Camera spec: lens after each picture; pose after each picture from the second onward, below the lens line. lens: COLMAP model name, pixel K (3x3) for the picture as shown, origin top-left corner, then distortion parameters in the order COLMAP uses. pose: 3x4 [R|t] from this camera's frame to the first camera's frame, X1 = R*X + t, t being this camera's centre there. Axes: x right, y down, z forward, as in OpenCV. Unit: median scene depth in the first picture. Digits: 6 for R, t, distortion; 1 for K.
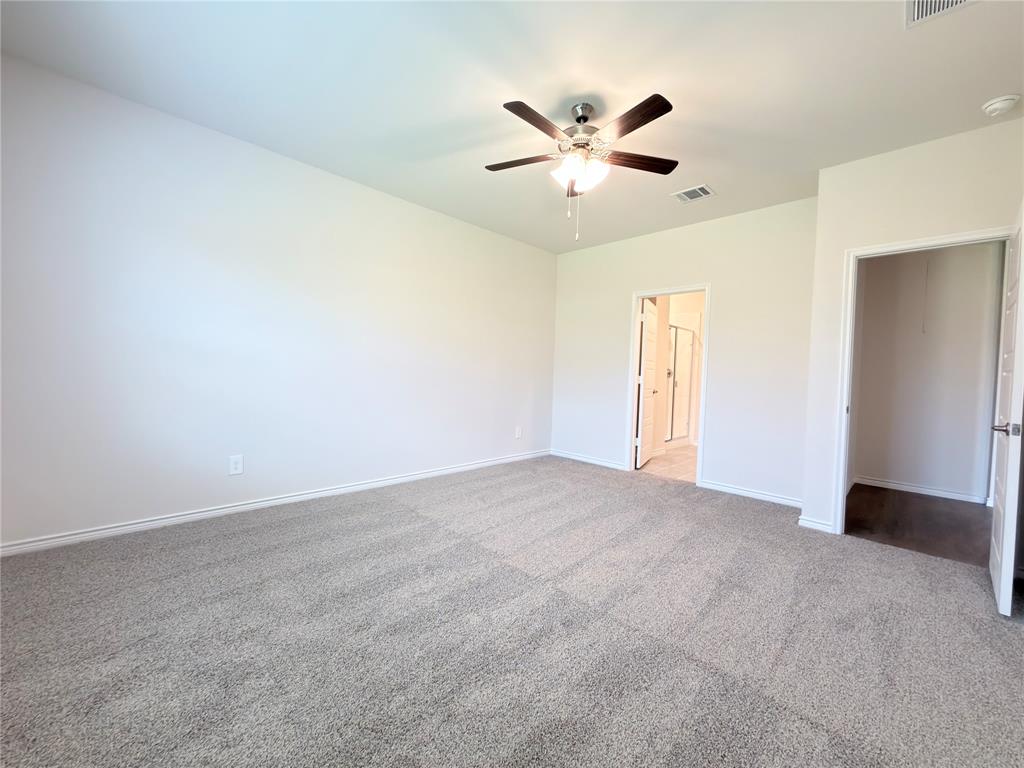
lens RADIAL K [[408.8, 0, 510.7], [0, 408.8, 381.8], [0, 0, 1]] dist [-0.001431, 0.000181]
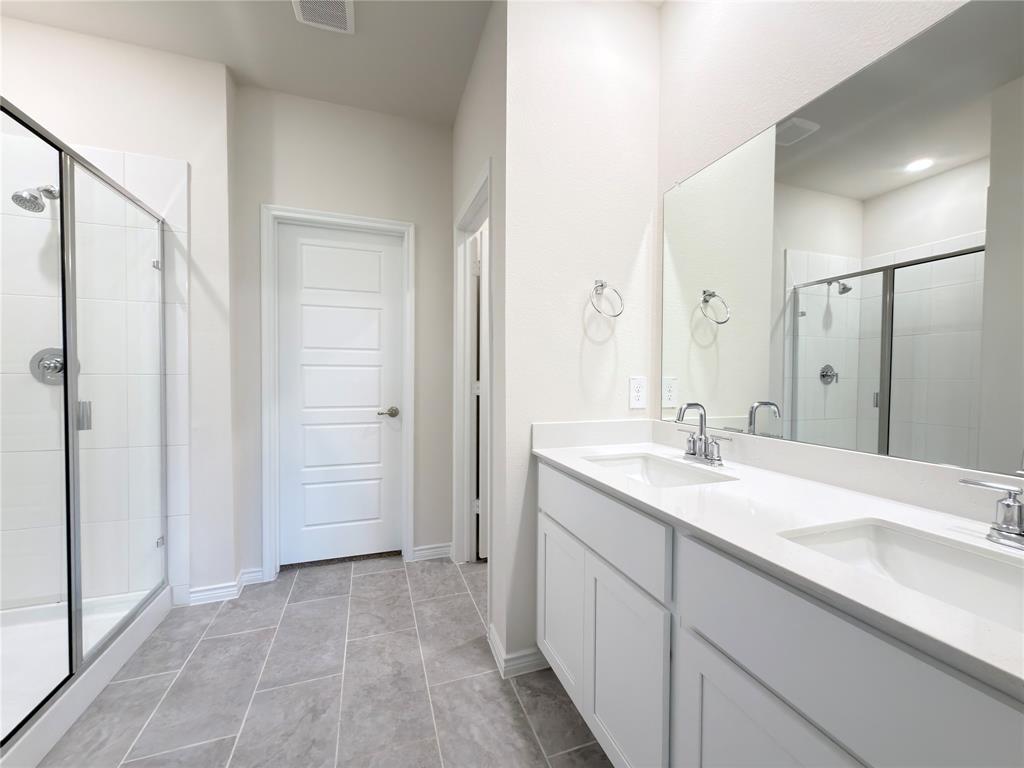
lens RADIAL K [[408.8, 0, 510.7], [0, 408.8, 381.8], [0, 0, 1]] dist [-0.001431, 0.000181]
pose [[0.433149, -0.054533, 0.899671, 0.680214], [0.026917, 0.998505, 0.047564, -0.038828], [-0.900920, 0.003614, 0.433970, 1.546739]]
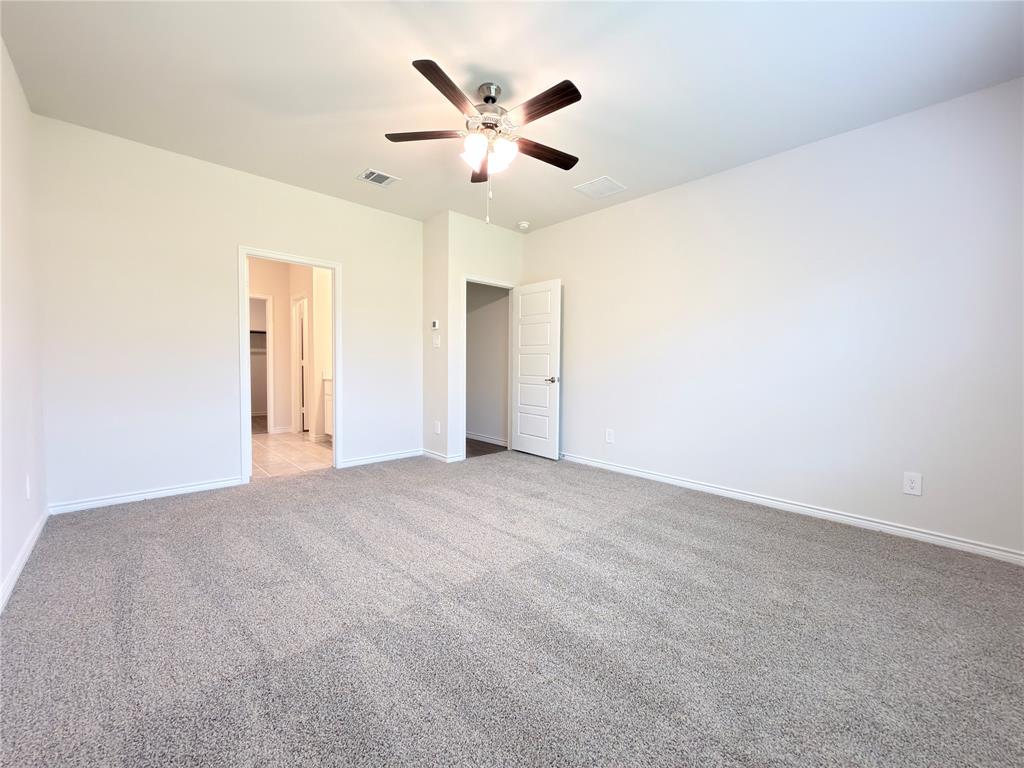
lens RADIAL K [[408.8, 0, 510.7], [0, 408.8, 381.8], [0, 0, 1]] dist [-0.001431, 0.000181]
pose [[0.036561, -0.077852, 0.996294, -0.729487], [0.014205, 0.996901, 0.077378, -0.036695], [-0.999230, 0.011324, 0.037554, 0.786063]]
